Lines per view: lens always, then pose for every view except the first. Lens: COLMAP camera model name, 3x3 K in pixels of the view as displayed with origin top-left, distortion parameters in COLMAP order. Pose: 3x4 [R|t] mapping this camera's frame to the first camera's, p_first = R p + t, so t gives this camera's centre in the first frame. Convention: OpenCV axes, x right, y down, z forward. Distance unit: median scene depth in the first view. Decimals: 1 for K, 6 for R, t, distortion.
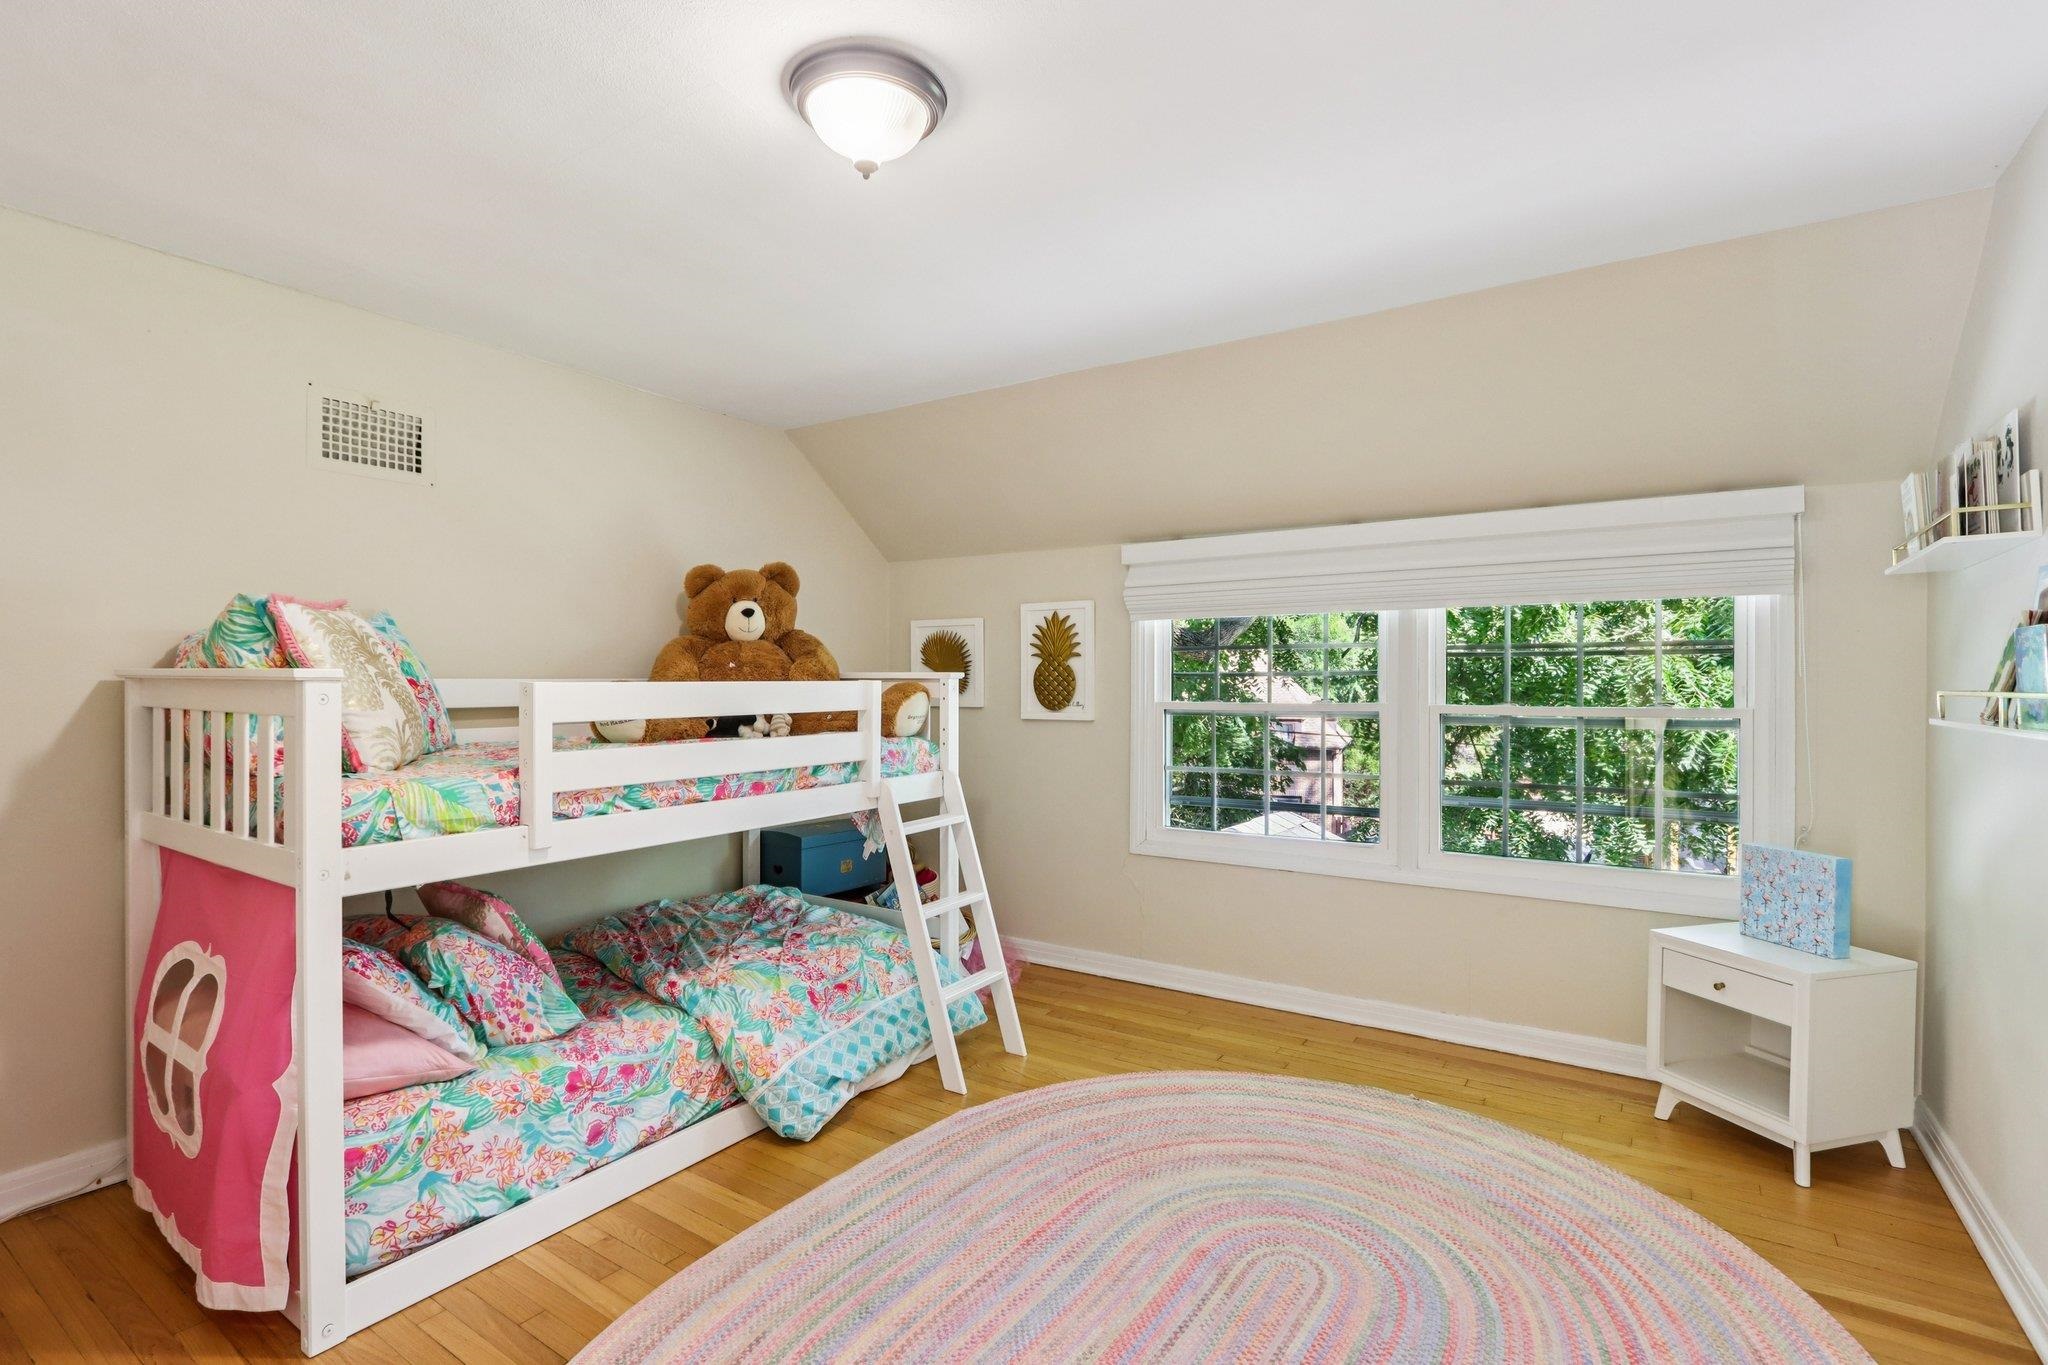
lens RADIAL K [[962.3, 0, 979.7], [0, 962.3, 643.7], [0, 0, 1]] dist [-0.030621, 0.005266]
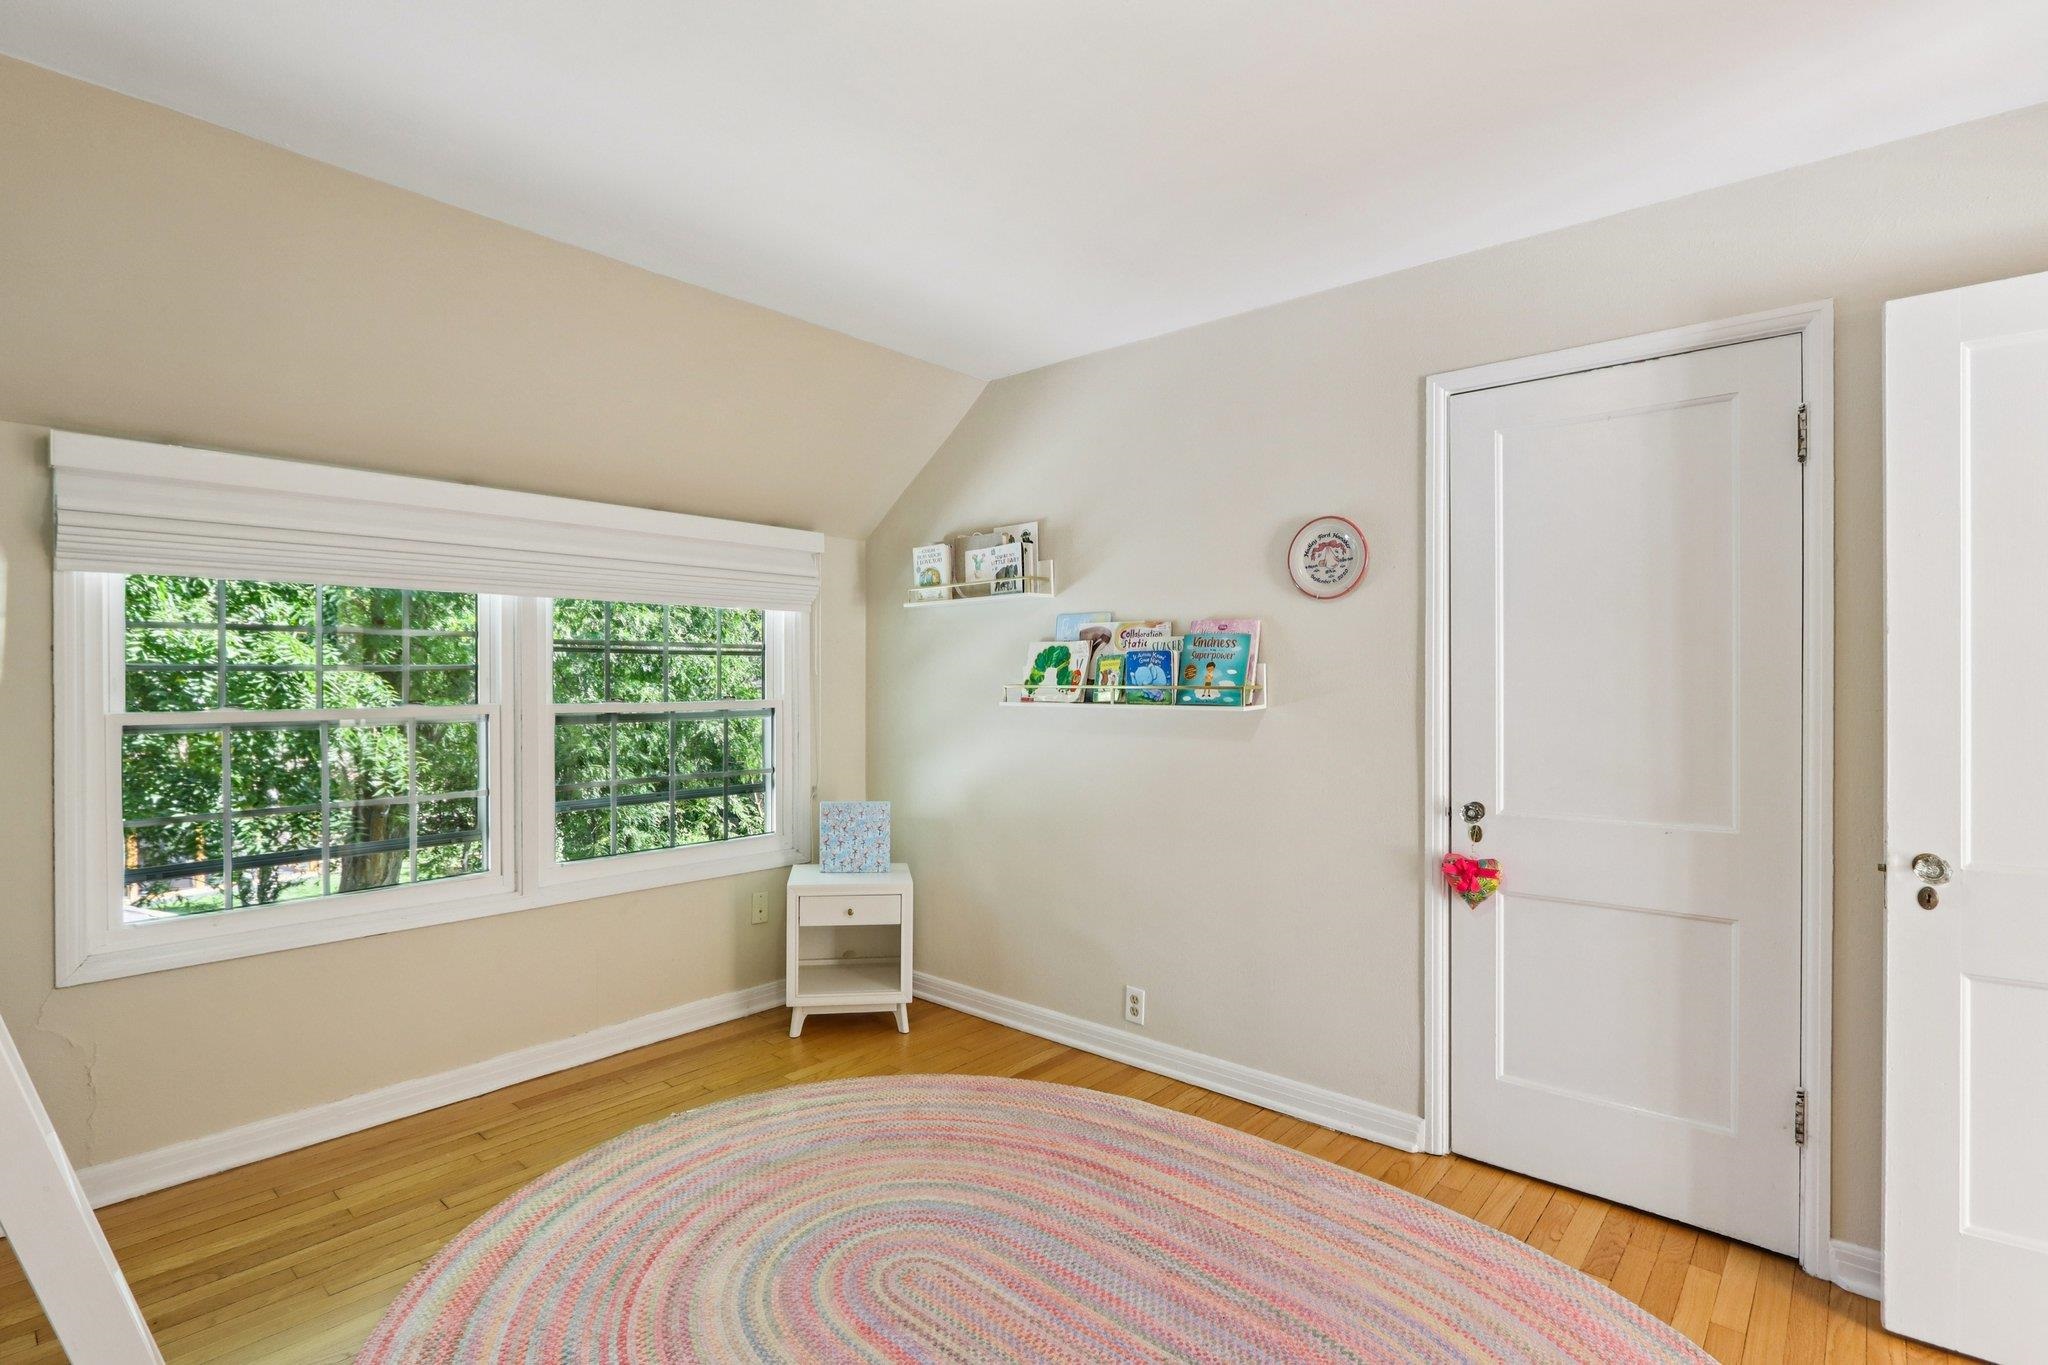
lens RADIAL K [[978.4, 0, 985.8], [0, 978.4, 676.5], [0, 0, 1]] dist [-0.013856, 0.000229]
pose [[0.119245, -0.000890, 0.992864, -0.465258], [-0.039572, 0.999201, 0.005648, 0.019698], [-0.992076, -0.039963, 0.119115, 0.578783]]
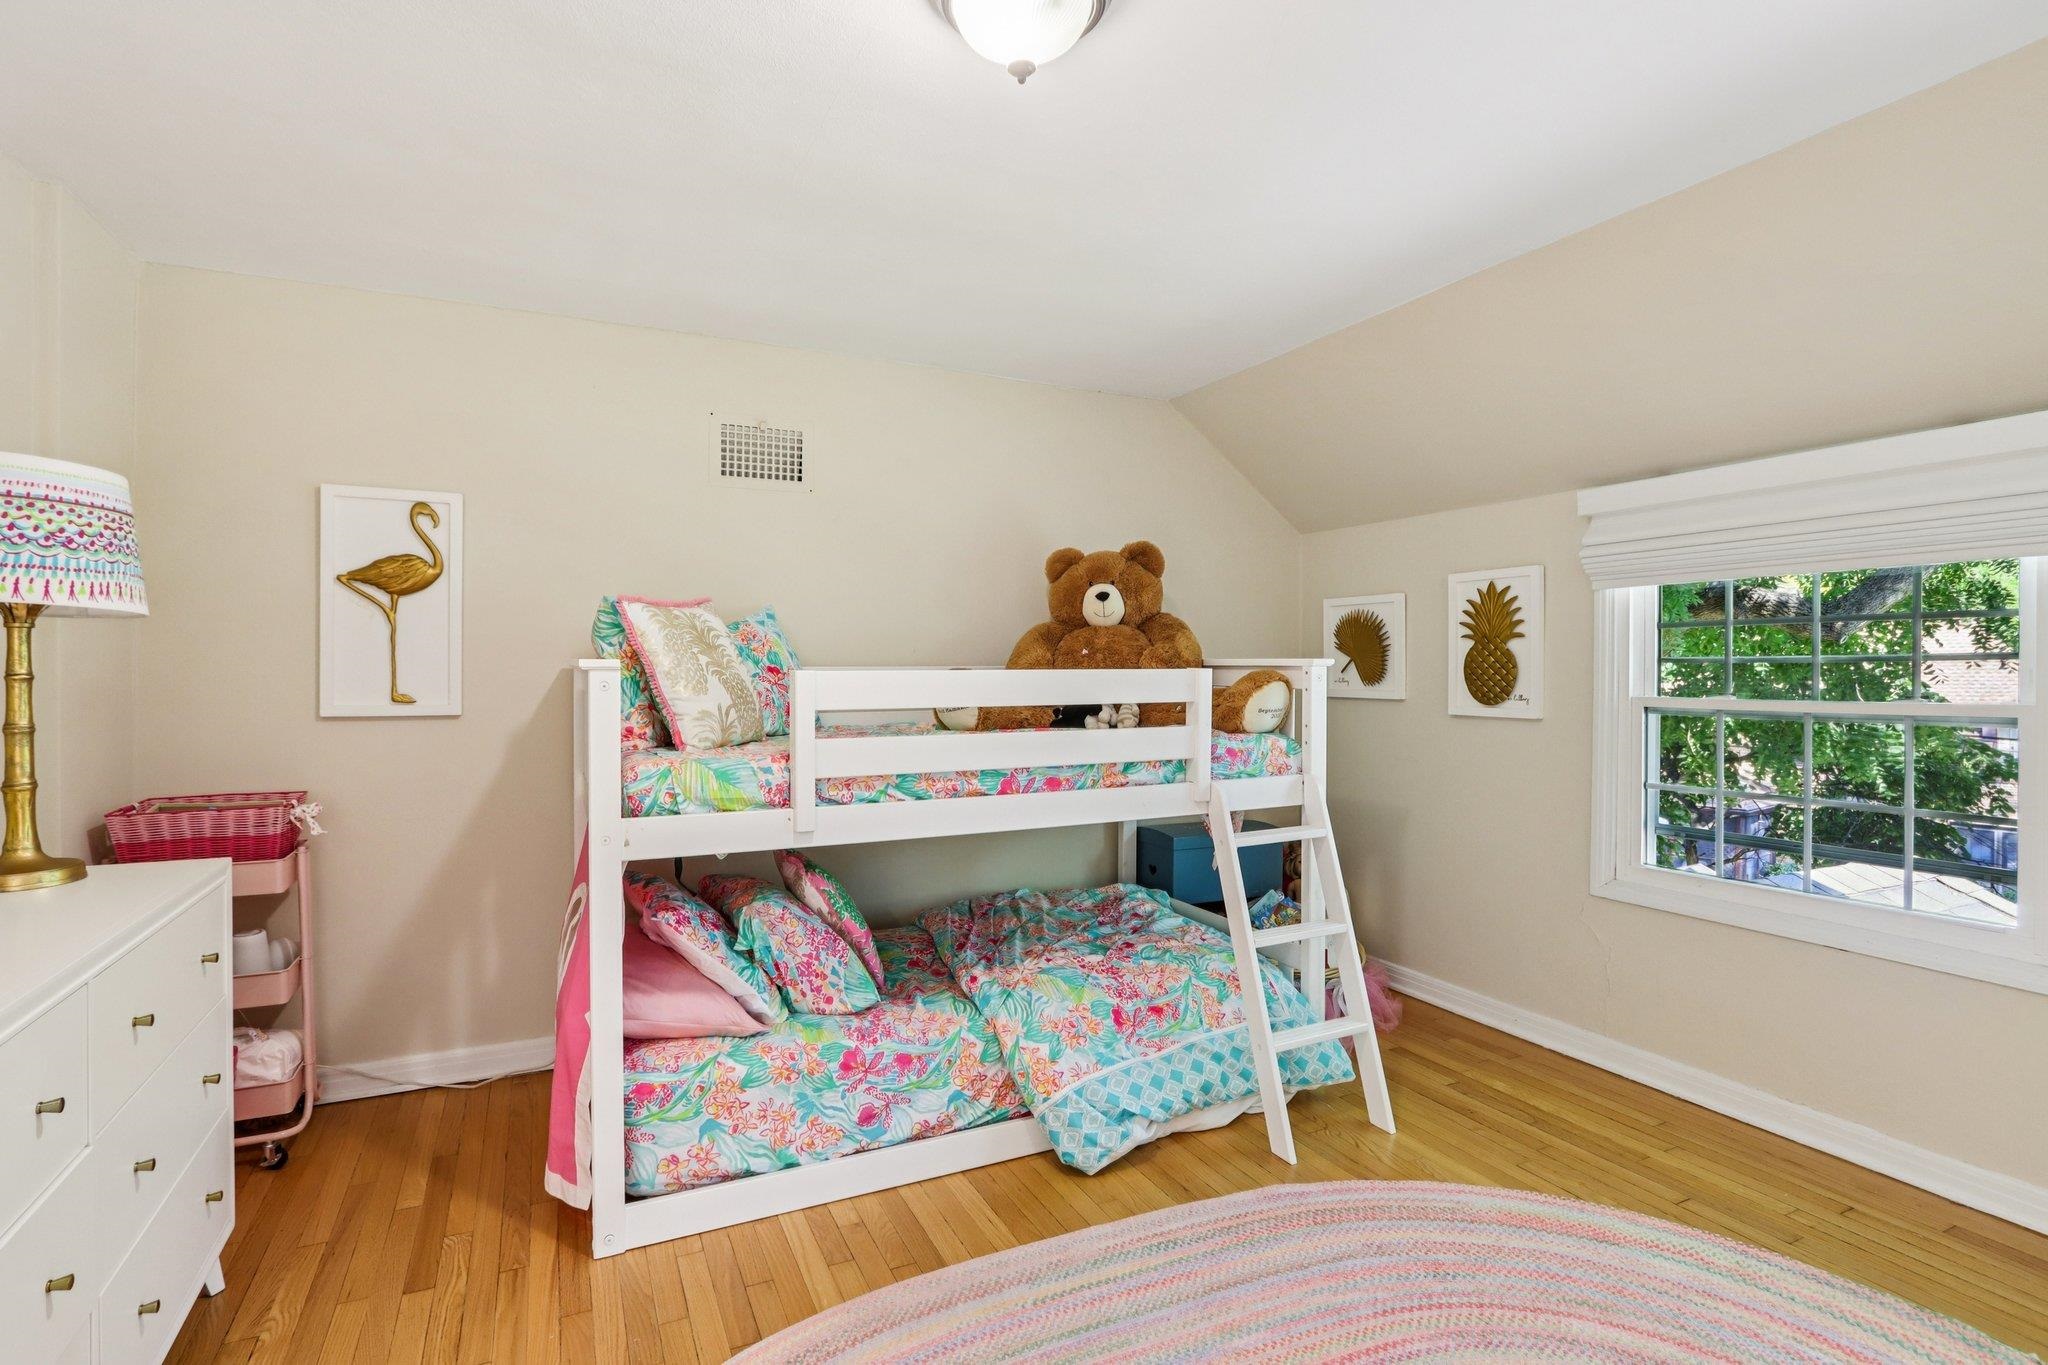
lens RADIAL K [[962.3, 0, 979.7], [0, 962.3, 643.7], [0, 0, 1]] dist [-0.030621, 0.005266]
pose [[0.859196, -0.011625, -0.511514, 0.180301], [0.019579, 0.999757, 0.010167, 0.002991], [0.511271, -0.018751, 0.859215, 0.156477]]
